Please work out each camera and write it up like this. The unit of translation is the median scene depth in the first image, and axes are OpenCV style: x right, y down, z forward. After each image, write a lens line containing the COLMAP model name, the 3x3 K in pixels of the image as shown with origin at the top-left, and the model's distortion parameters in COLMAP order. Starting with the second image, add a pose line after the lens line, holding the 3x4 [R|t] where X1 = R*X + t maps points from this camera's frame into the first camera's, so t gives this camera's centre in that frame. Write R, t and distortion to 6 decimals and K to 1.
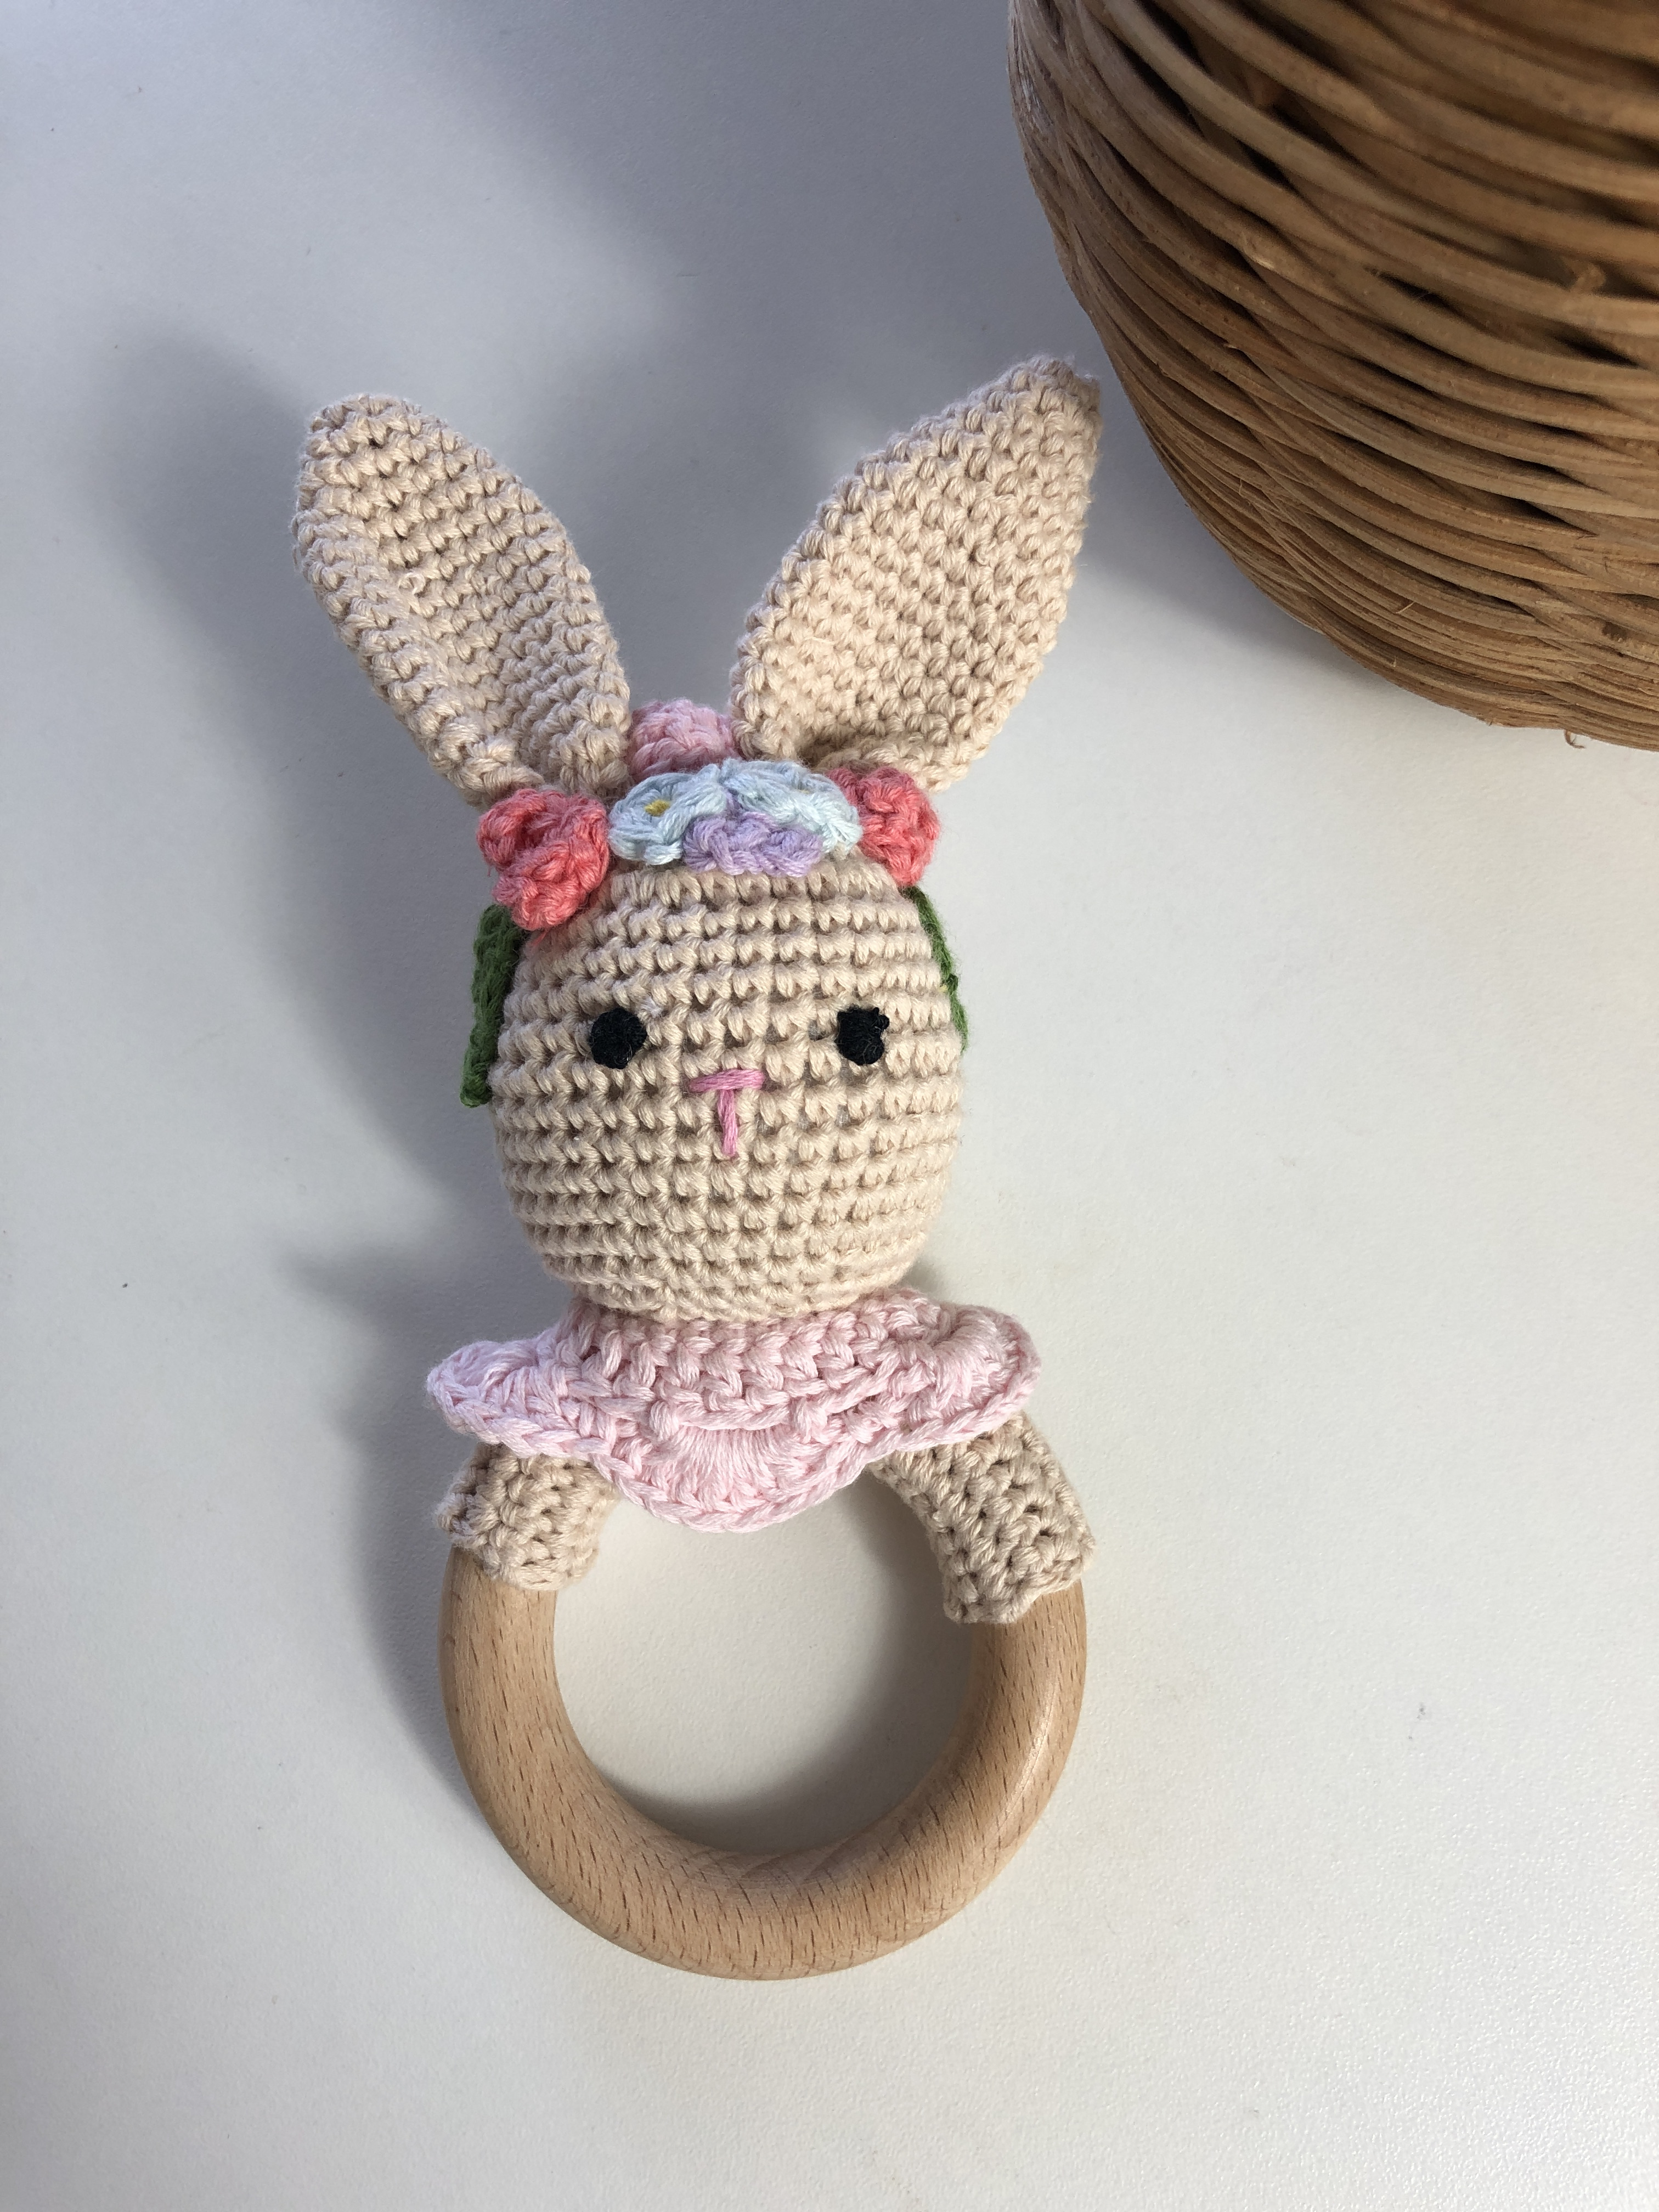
lens RADIAL K [[1828.7, 0, 829.5], [0, 1828.7, 1106.0], [0, 0, 1]] dist [0.043448, -0.318776]
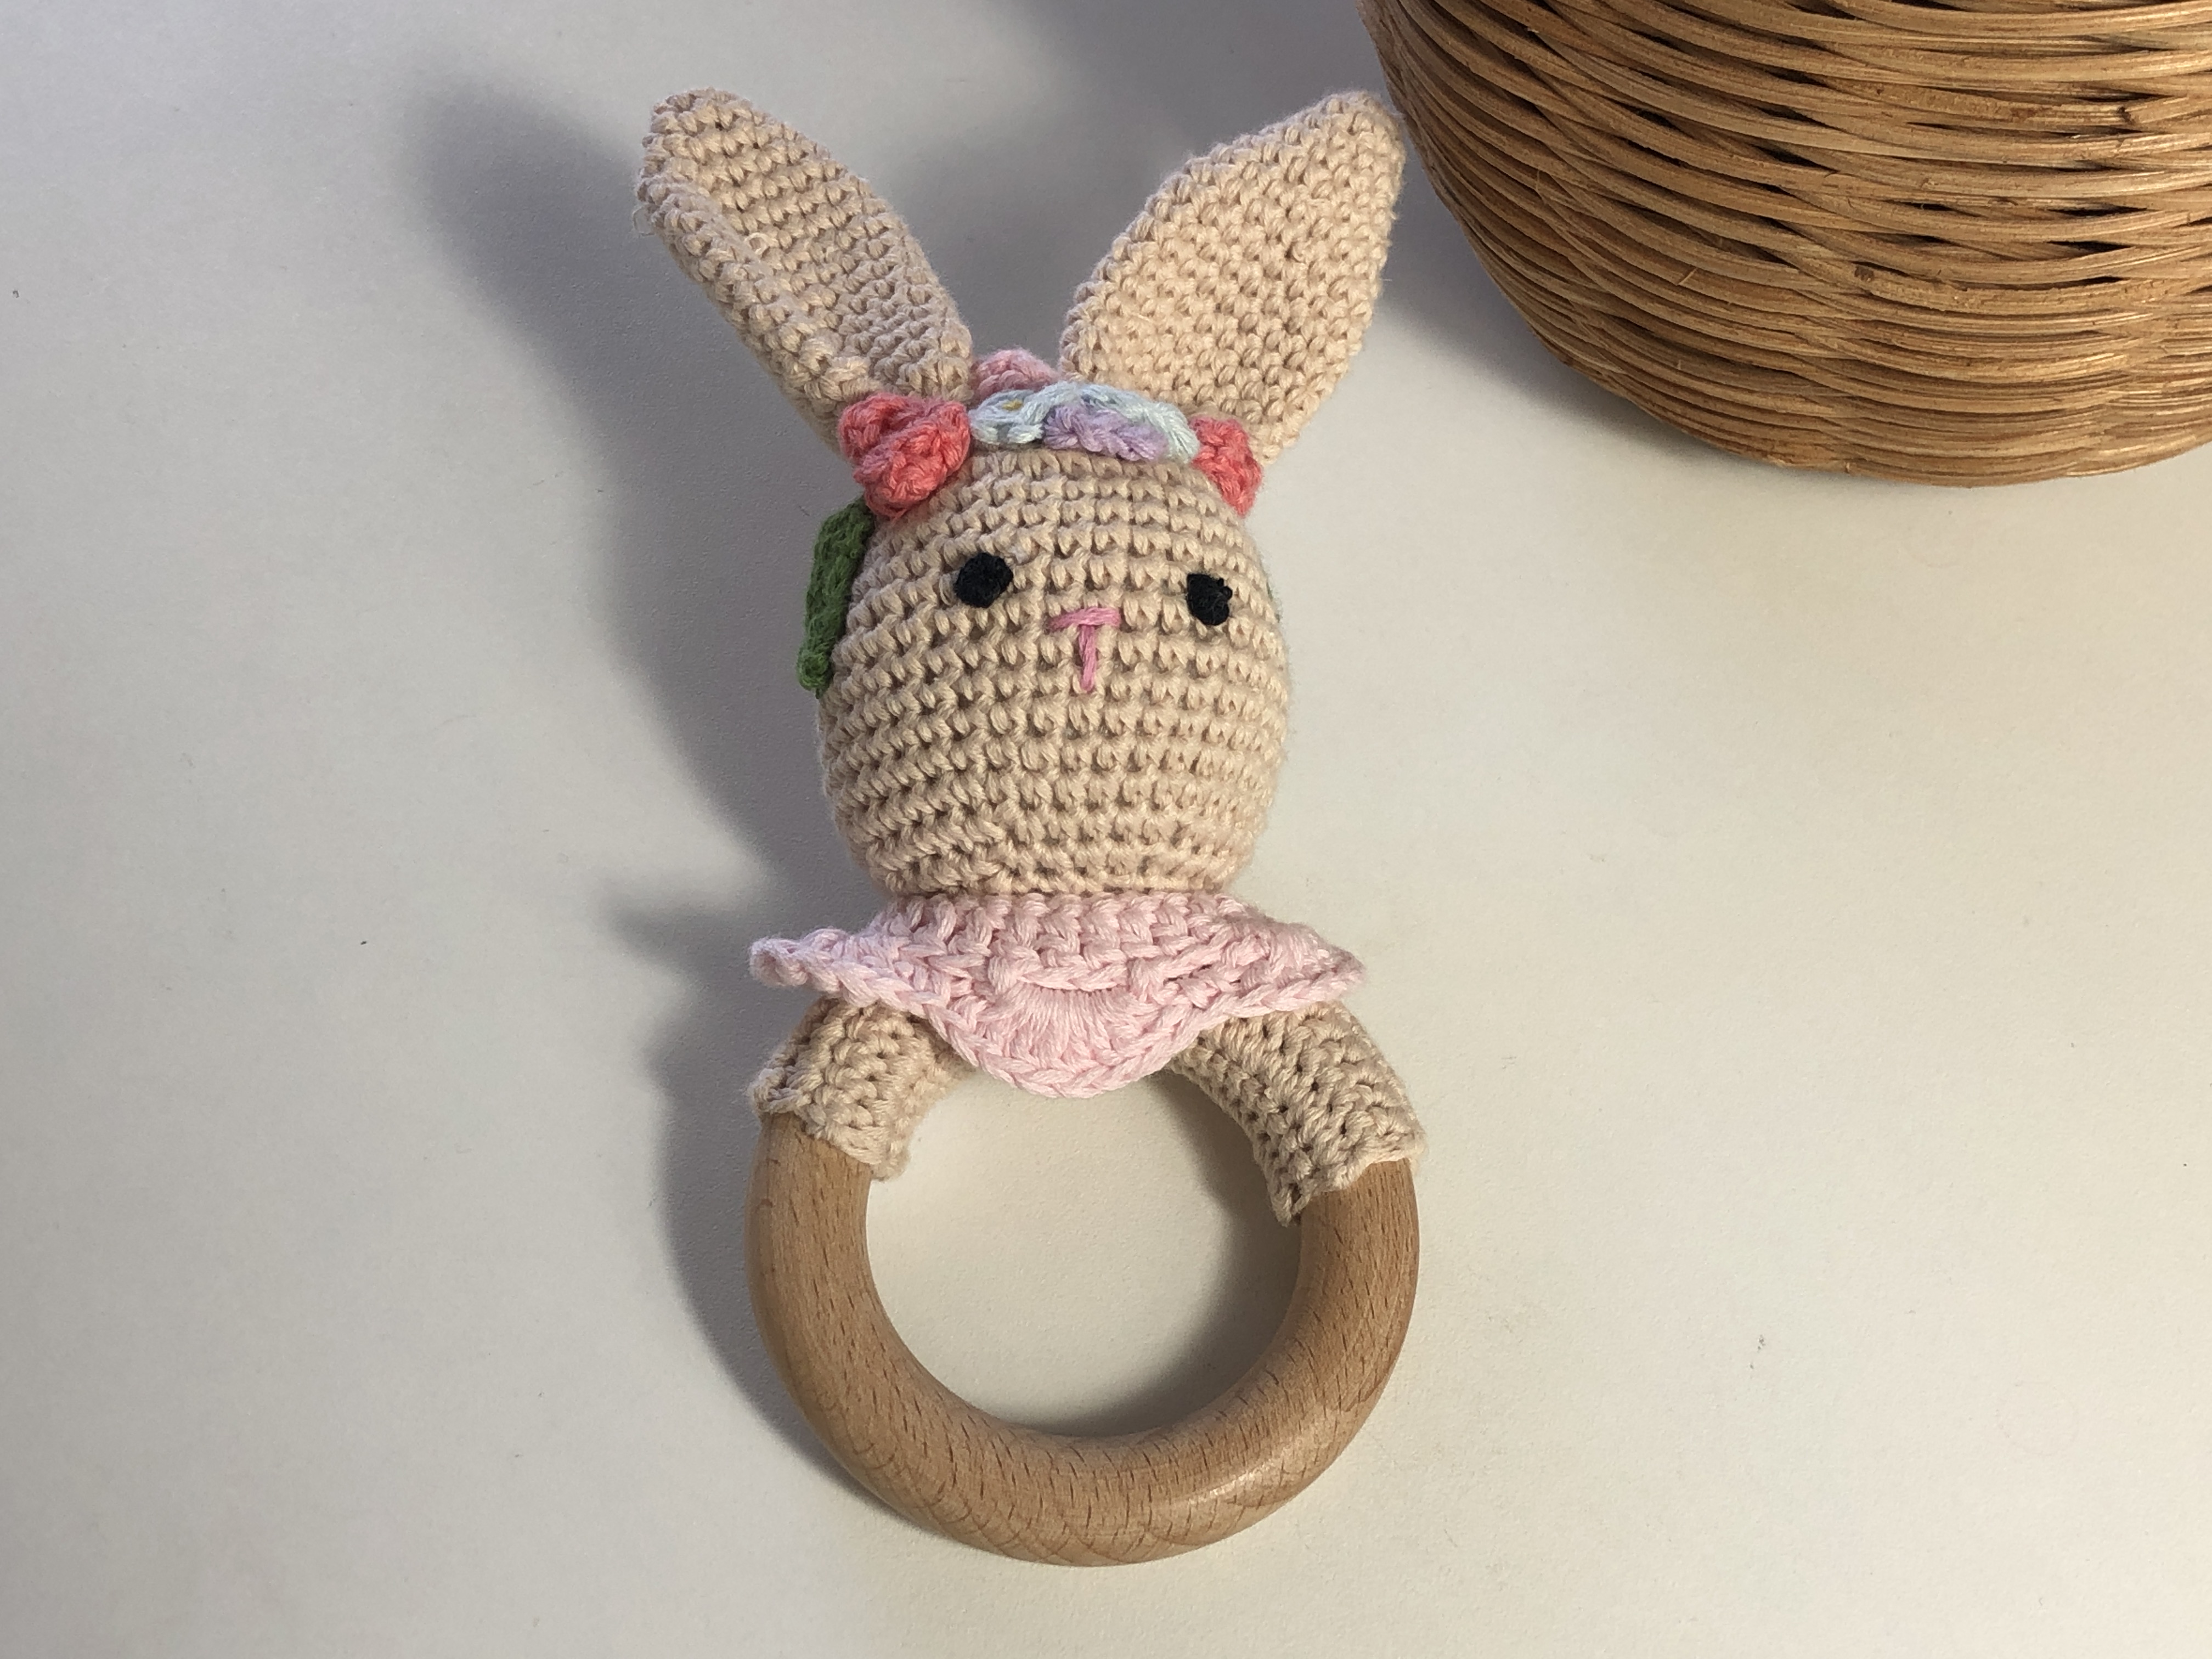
lens RADIAL K [[3070.2, 0, 1143.8], [0, 3070.2, 830.8], [0, 0, 1]] dist [0.002817, 0.005504]
pose [[0.992441, 0.045724, 0.113886, -0.204268], [-0.007034, 0.947667, -0.319182, 0.621718], [-0.122520, 0.315969, 0.940825, -0.599539]]
